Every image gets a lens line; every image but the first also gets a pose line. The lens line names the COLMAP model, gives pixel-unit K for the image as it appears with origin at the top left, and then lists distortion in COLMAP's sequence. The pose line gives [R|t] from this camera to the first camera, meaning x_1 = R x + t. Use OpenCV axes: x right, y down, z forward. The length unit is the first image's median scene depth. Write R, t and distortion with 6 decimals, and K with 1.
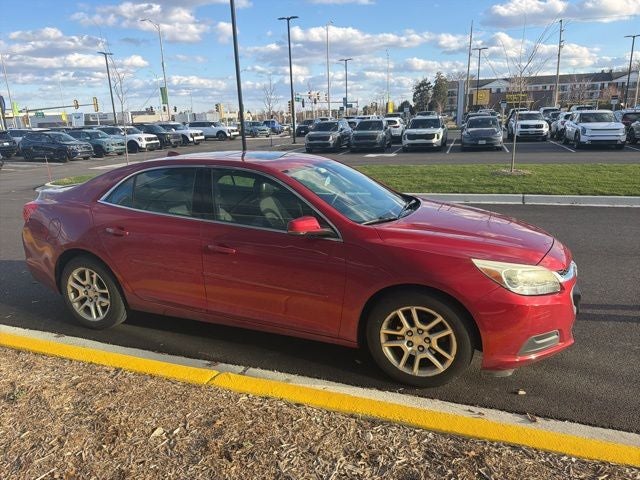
lens RADIAL K [[459.2, 0, 316.2], [0, 459.2, 239.8], [0, 0, 1]] dist [0.010924, -0.027921]
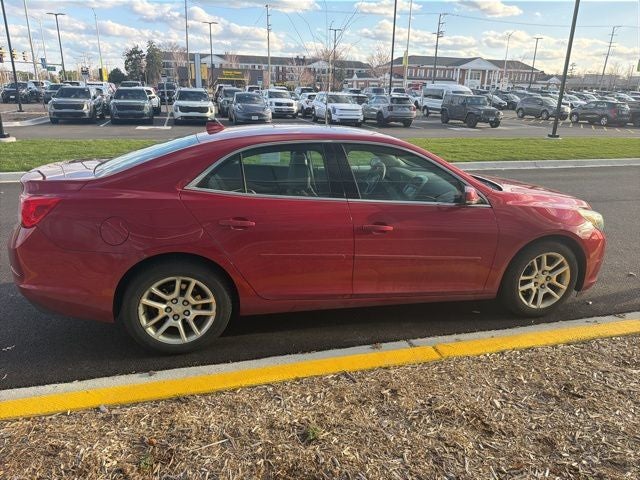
lens RADIAL K [[459.2, 0, 320.2], [0, 459.2, 238.8], [0, 0, 1]] dist [0.010924, -0.027921]
pose [[0.811432, -0.124000, 0.571141, -0.679032], [0.093793, 0.992196, 0.082161, -0.037112], [-0.576871, -0.013099, 0.816730, 0.226653]]
